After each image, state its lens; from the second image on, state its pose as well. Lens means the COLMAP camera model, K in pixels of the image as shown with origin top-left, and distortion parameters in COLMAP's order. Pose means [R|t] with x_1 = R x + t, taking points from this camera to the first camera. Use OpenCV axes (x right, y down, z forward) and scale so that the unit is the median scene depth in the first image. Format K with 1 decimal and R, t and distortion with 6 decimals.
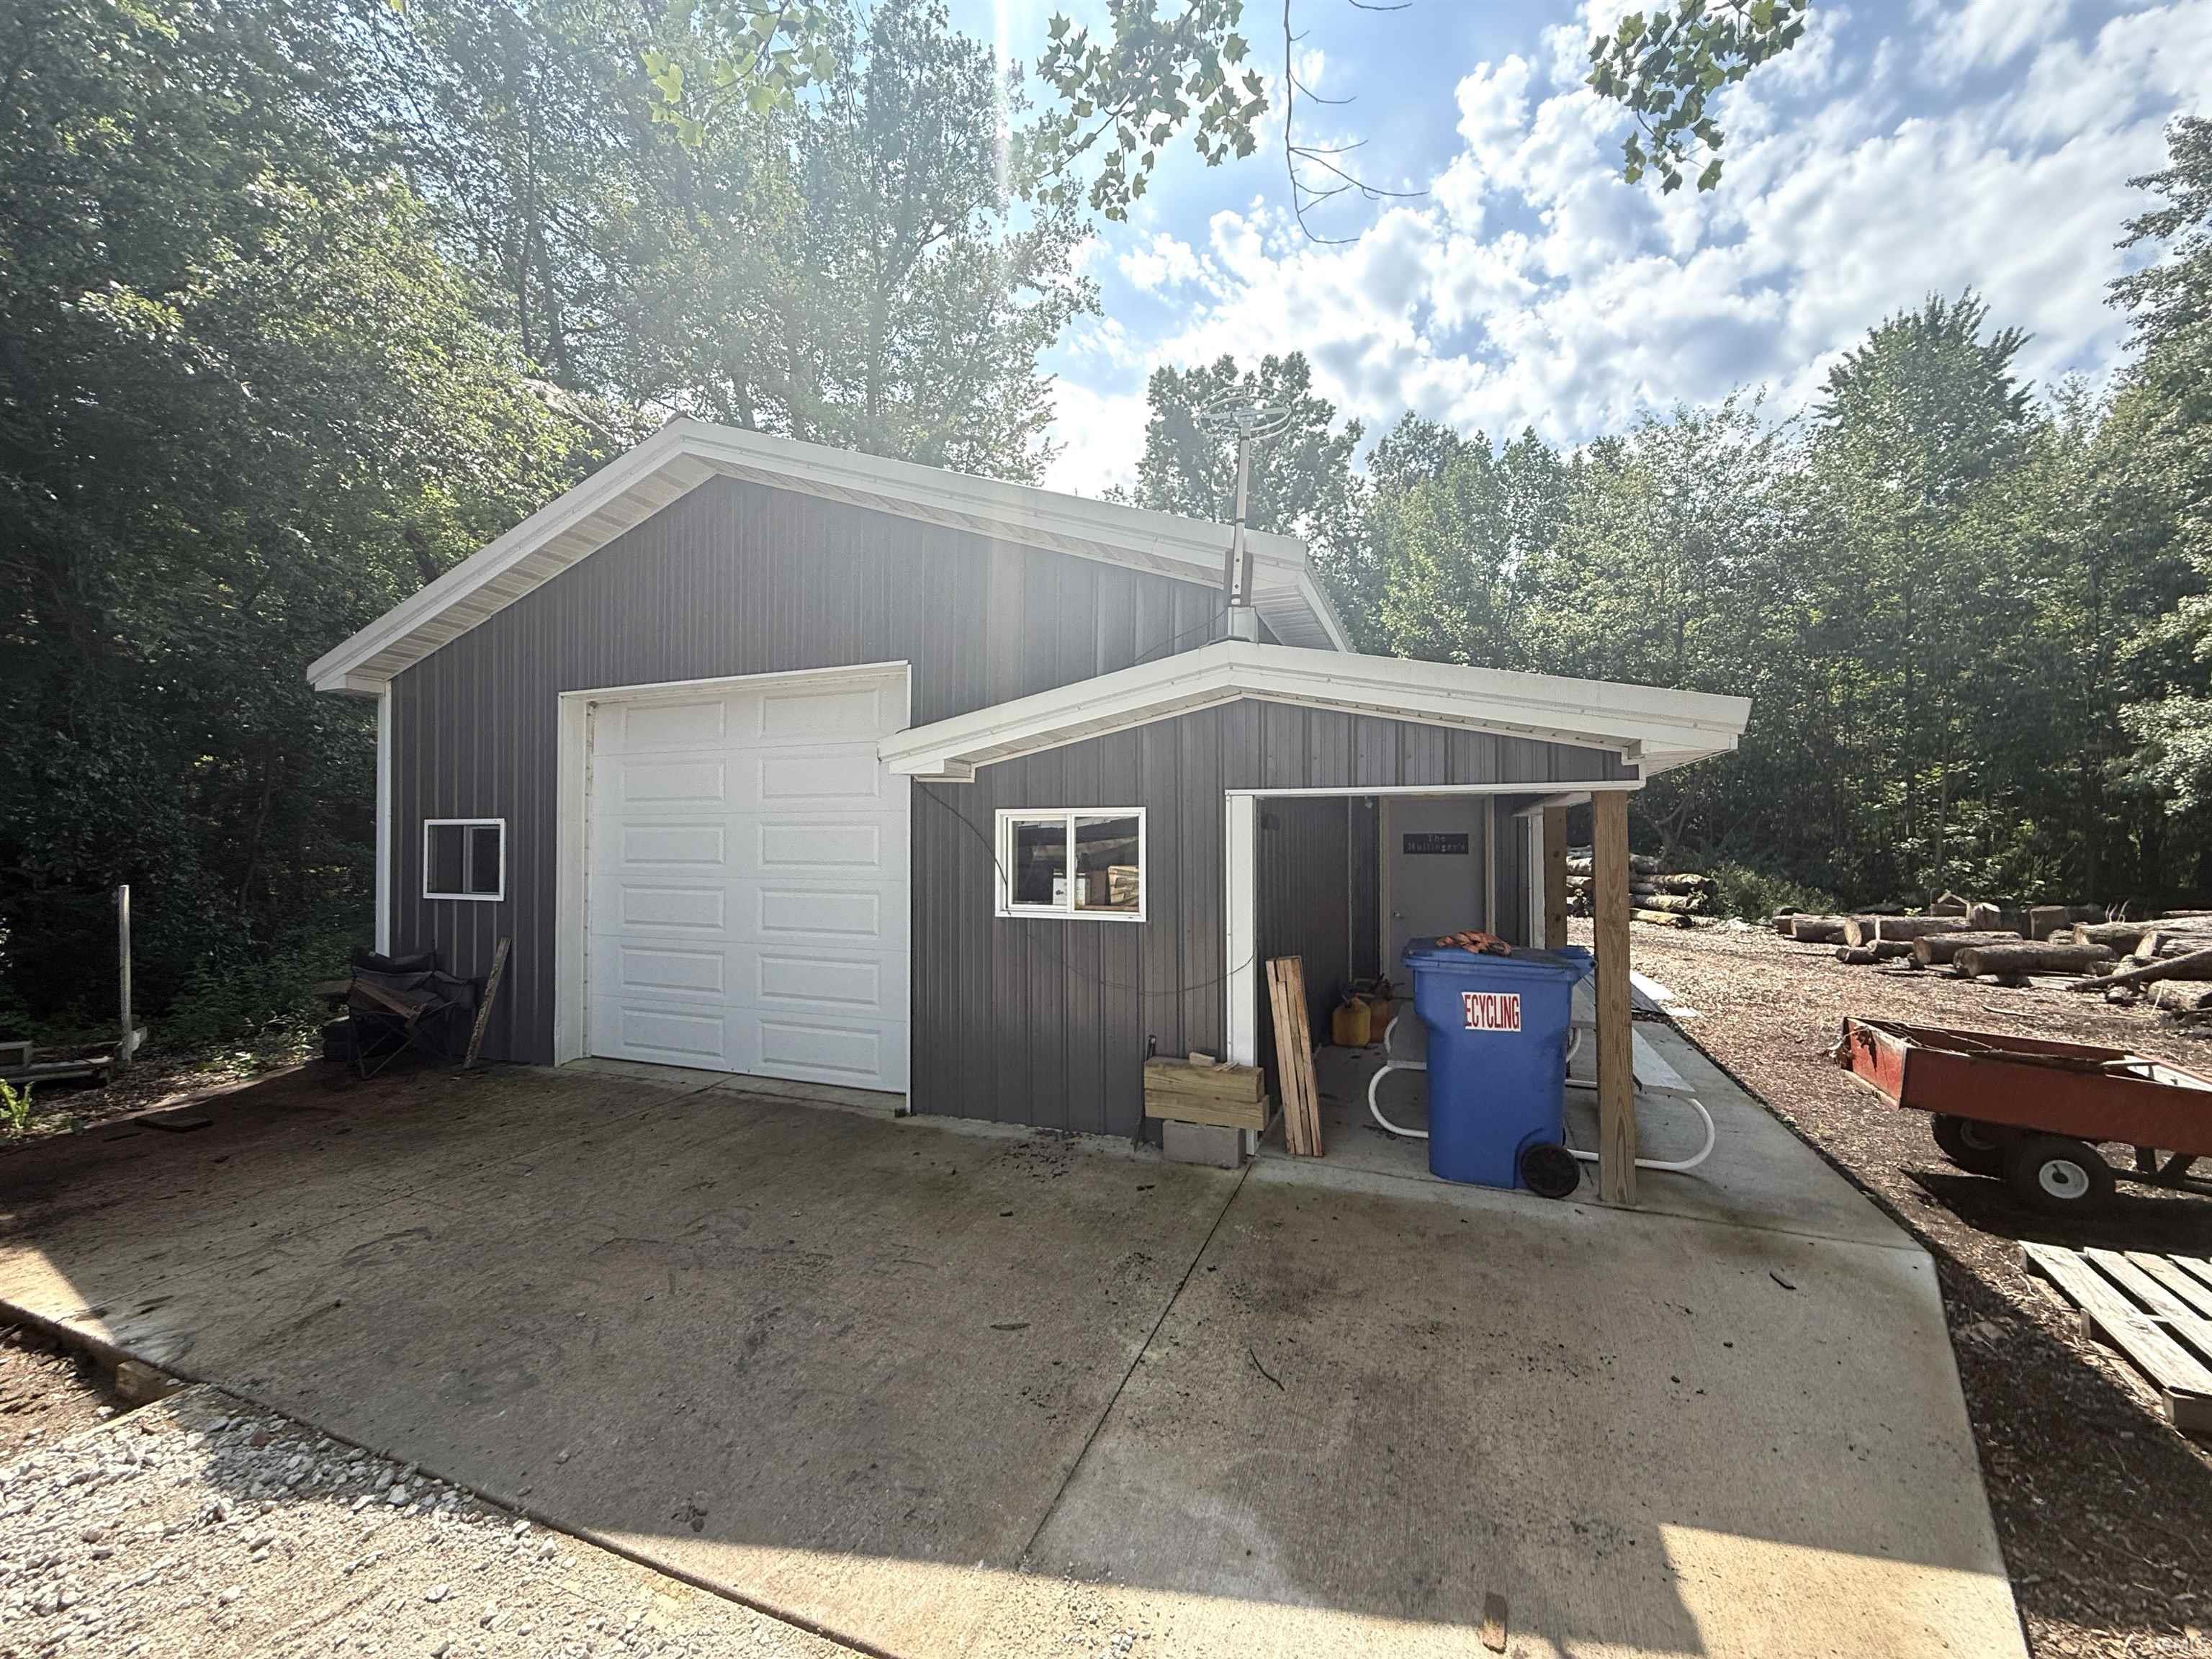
lens RADIAL K [[891.6, 0, 1106.0], [0, 891.6, 829.5], [0, 0, 1]] dist [0.001705, -0.000954]
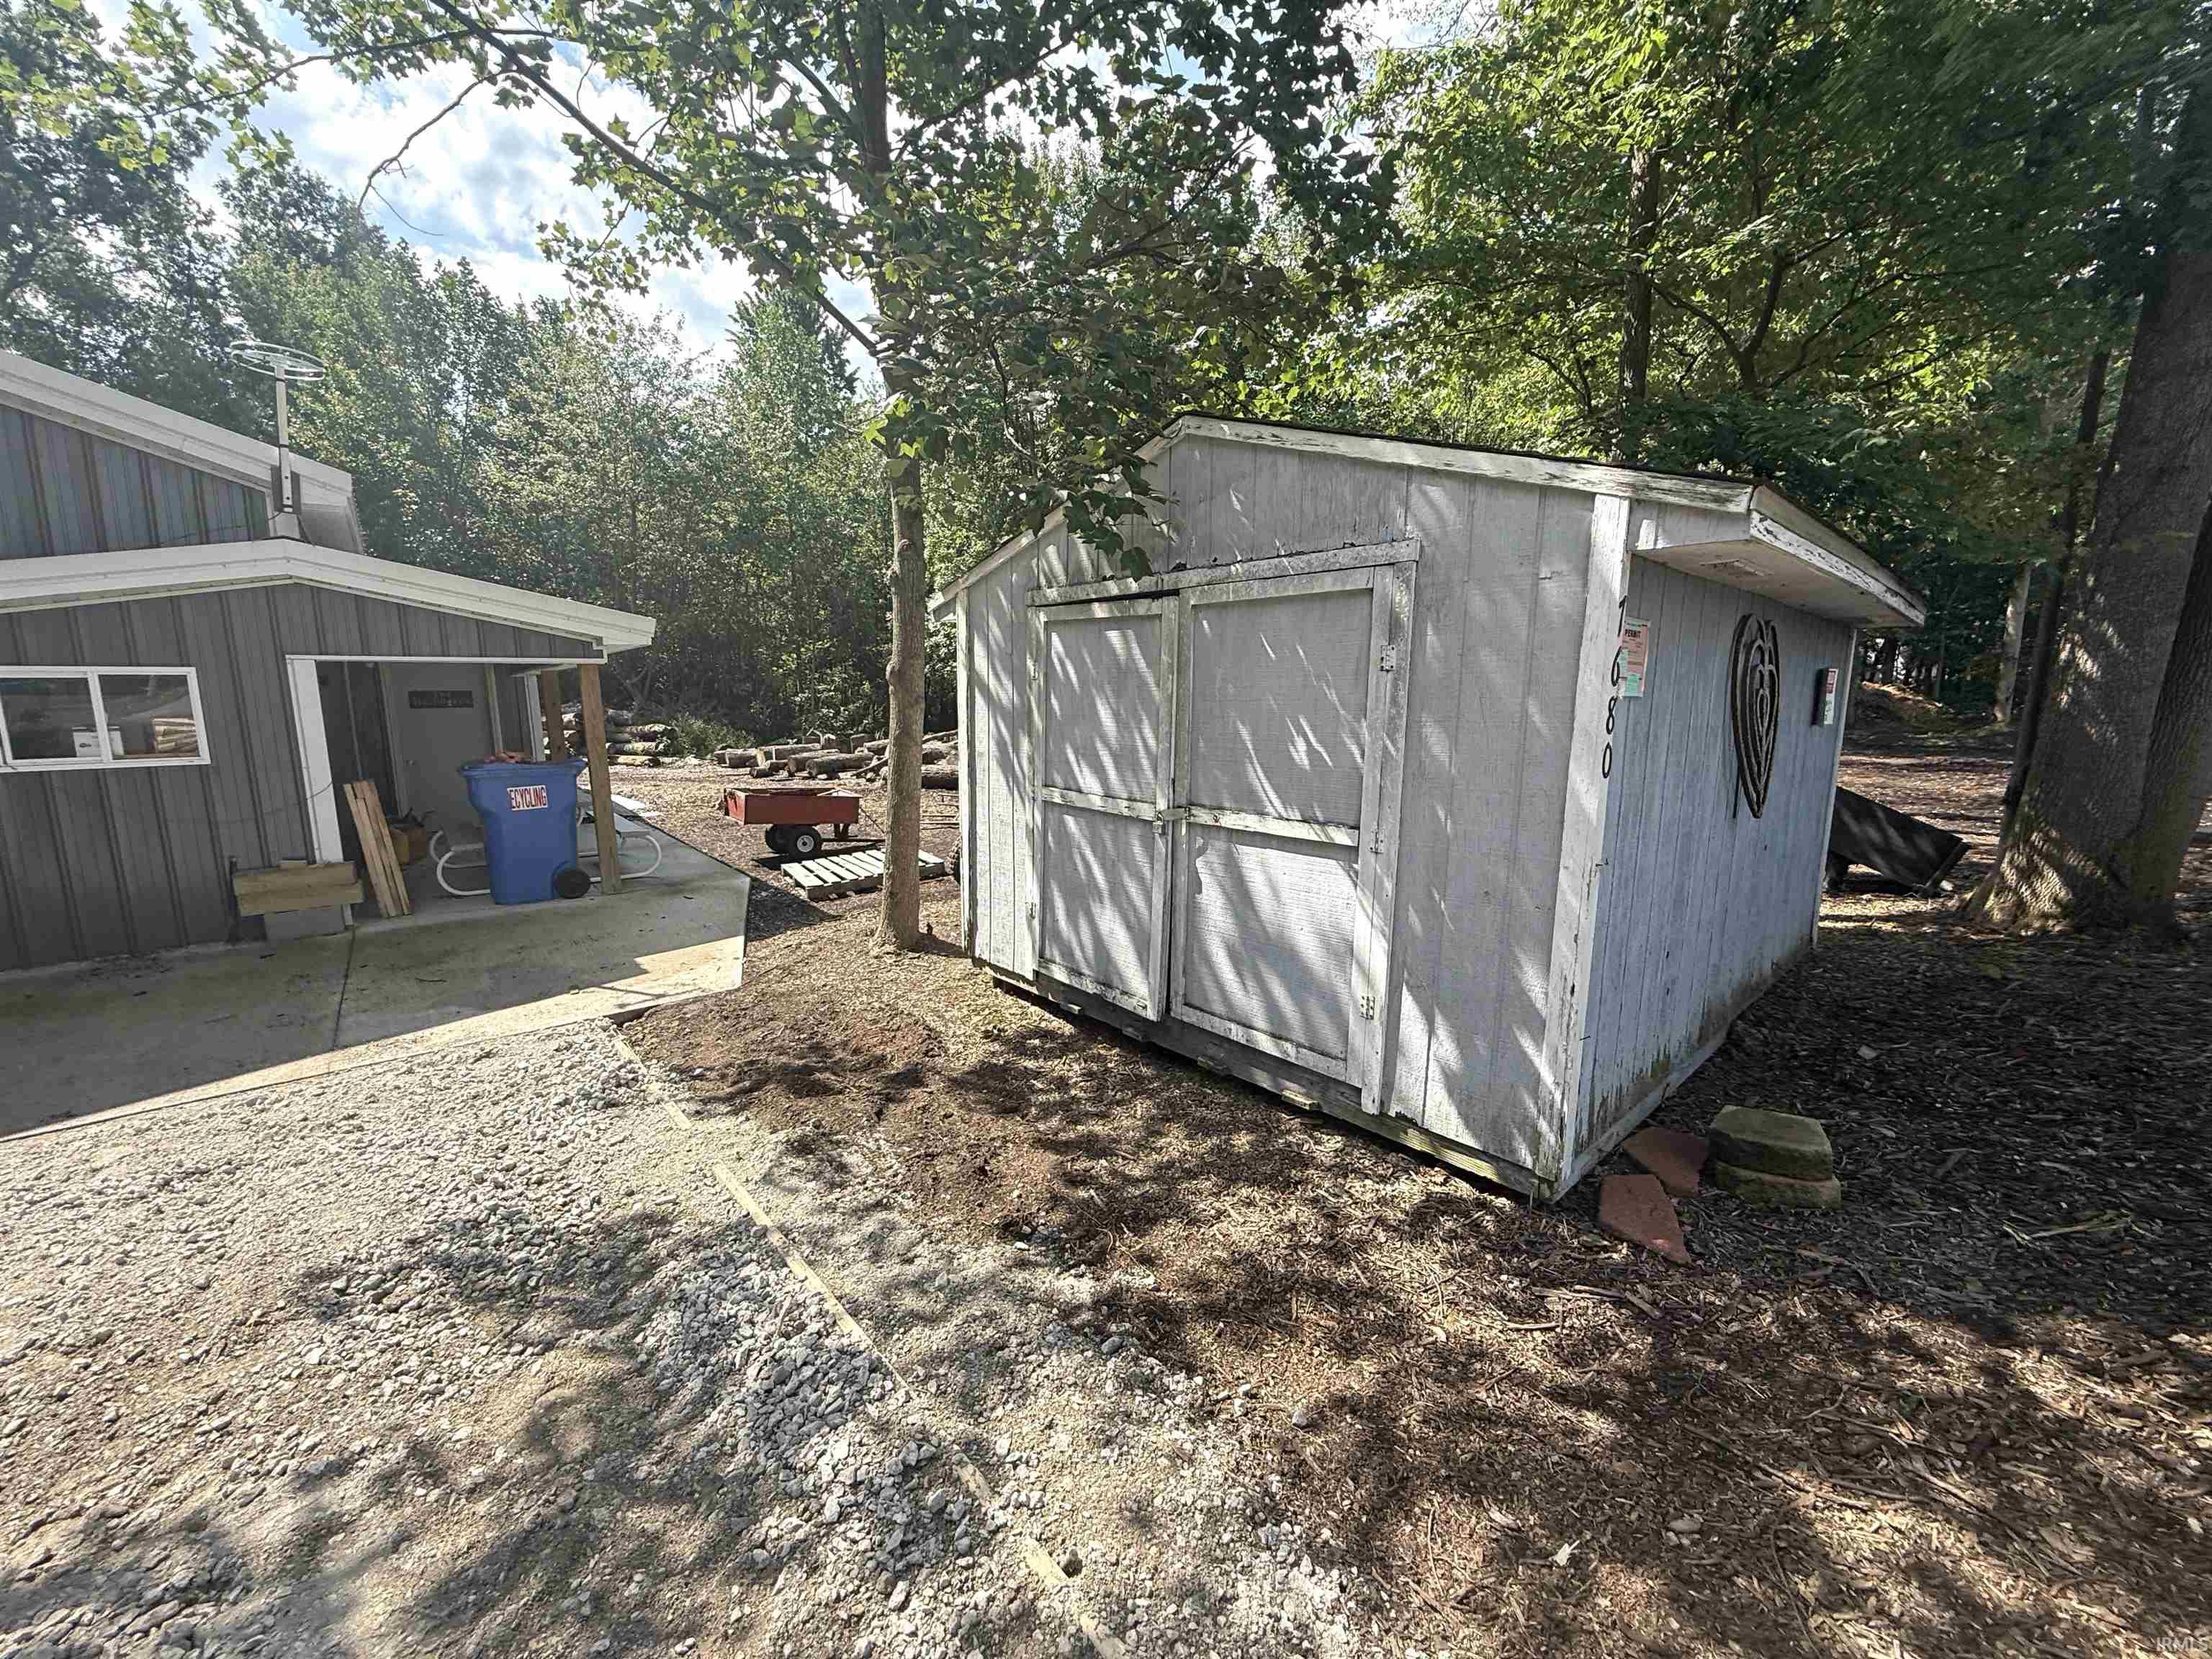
lens RADIAL K [[891.6, 0, 1106.0], [0, 891.6, 829.5], [0, 0, 1]] dist [0.001705, -0.000954]
pose [[0.510291, -0.134592, 0.849405, -0.193048], [-0.000184, 0.987661, 0.156610, 0.001323], [-0.860002, -0.080072, 0.503969, -0.338242]]
